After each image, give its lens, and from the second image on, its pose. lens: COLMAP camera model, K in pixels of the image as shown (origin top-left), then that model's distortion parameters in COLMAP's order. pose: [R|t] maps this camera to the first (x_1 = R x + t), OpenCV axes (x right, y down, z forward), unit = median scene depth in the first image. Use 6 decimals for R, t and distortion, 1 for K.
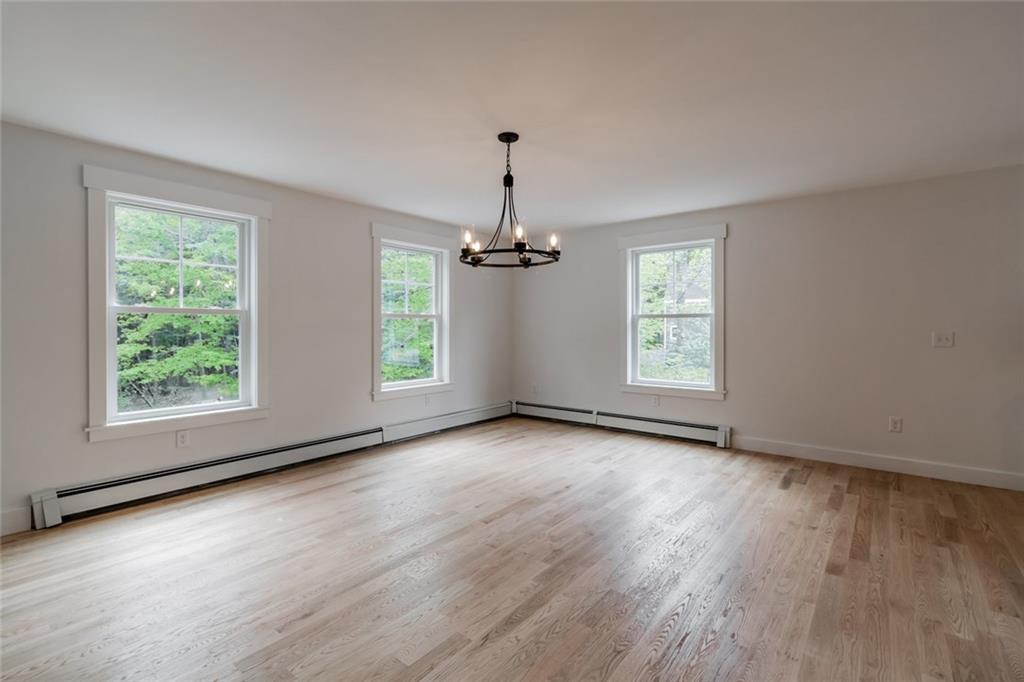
lens RADIAL K [[416.3, 0, 512.6], [0, 416.3, 330.0], [0, 0, 1]] dist [-0.000991, -0.000034]
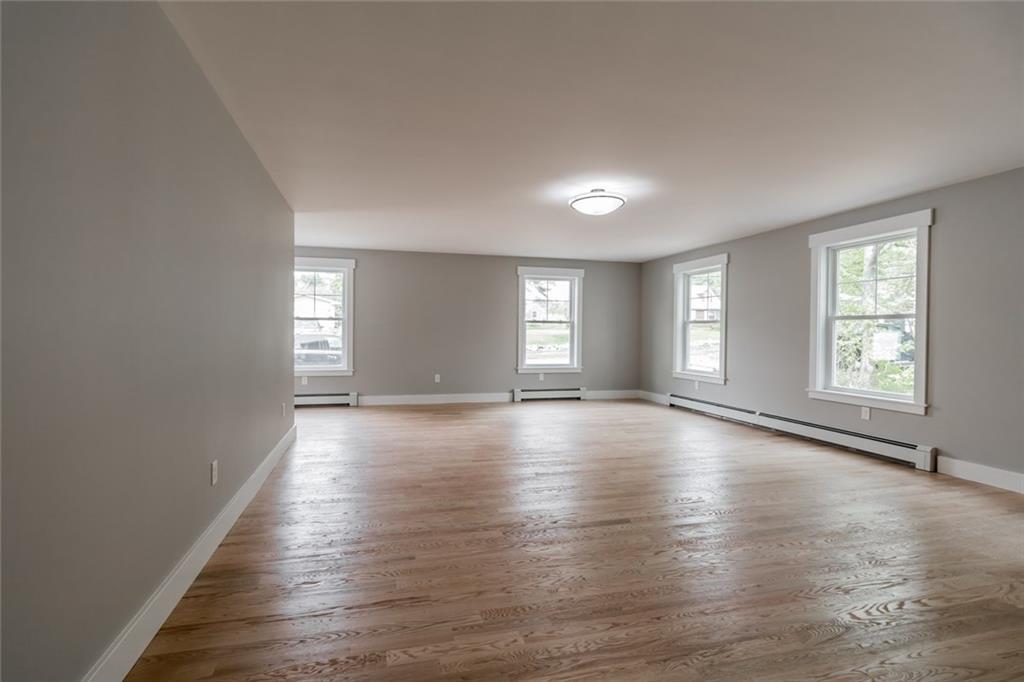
lens RADIAL K [[474.8, 0, 509.6], [0, 474.8, 332.4], [0, 0, 1]] dist [-0.001069, -0.000078]
pose [[0.821954, 0.013120, -0.569402, 0.361949], [-0.008477, 0.999906, 0.010802, -0.005584], [0.569490, -0.004052, 0.821988, -0.295393]]
